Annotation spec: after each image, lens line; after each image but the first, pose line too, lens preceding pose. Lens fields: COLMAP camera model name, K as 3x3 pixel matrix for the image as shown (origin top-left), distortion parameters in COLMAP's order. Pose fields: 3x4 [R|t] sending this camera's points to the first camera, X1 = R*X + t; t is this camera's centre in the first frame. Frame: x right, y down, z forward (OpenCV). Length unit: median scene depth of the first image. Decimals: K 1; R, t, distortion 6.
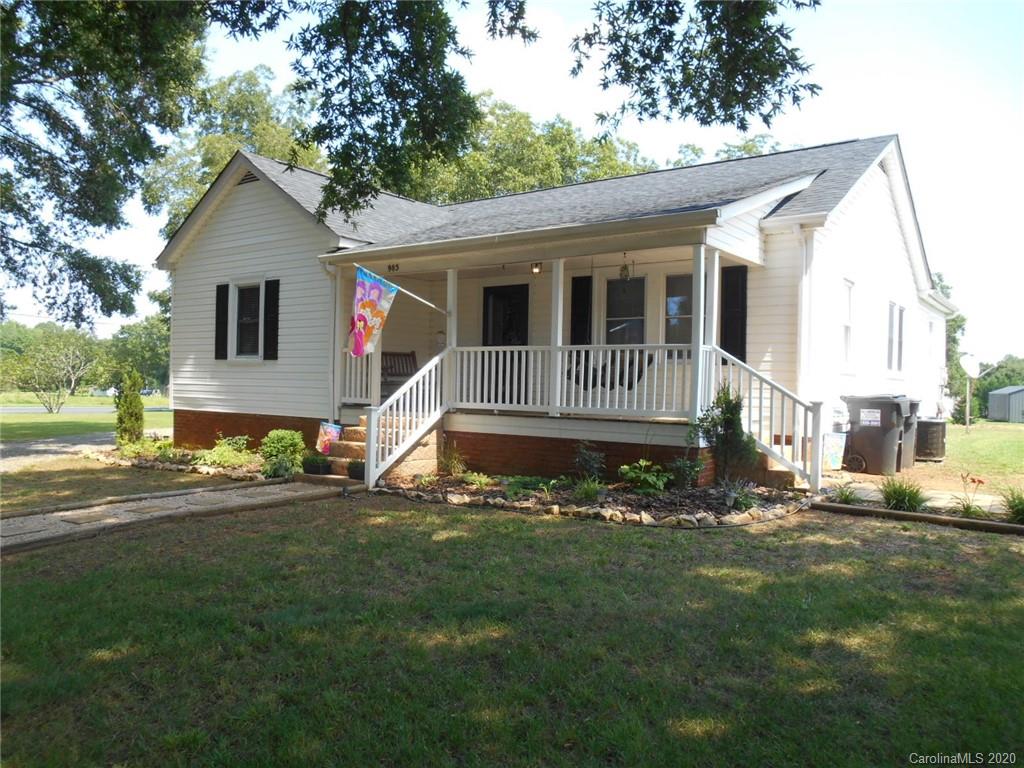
lens RADIAL K [[784.0, 0, 506.9], [0, 784.0, 390.7], [0, 0, 1]] dist [-0.038110, 0.016373]
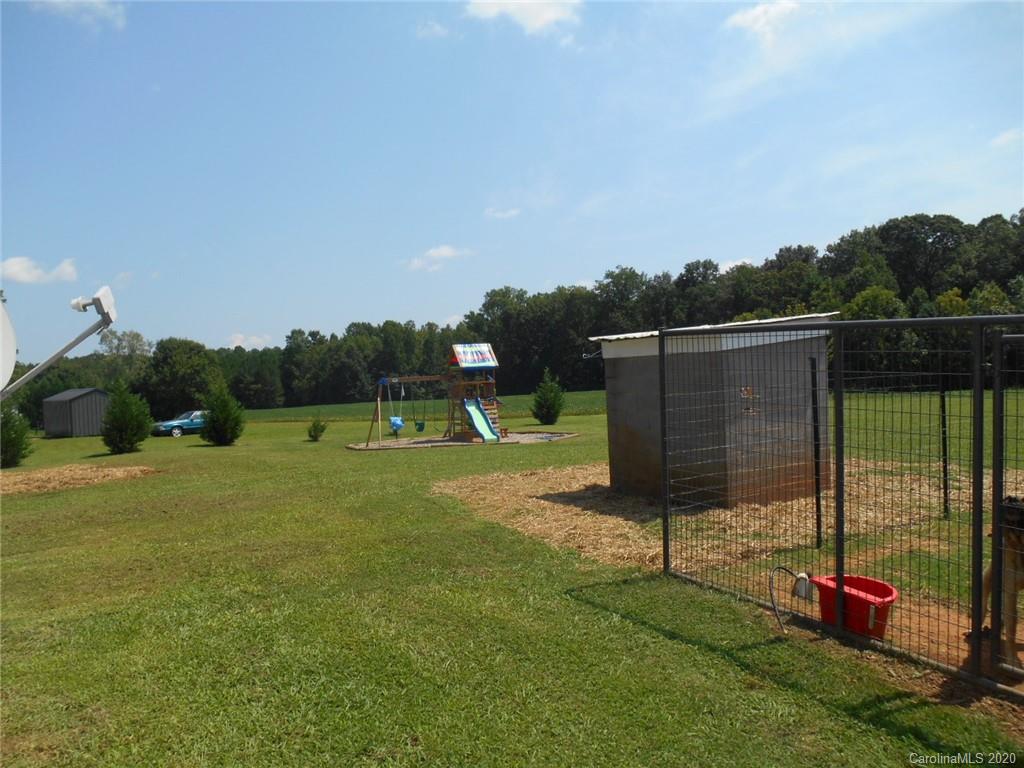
lens RADIAL K [[784.0, 0, 515.2], [0, 784.0, 387.1], [0, 0, 1]] dist [-0.038110, 0.016373]
pose [[0.445021, -0.060326, 0.893486, 0.071219], [0.066543, 0.997198, 0.034185, -0.003005], [-0.893044, 0.044242, 0.447788, 0.117122]]
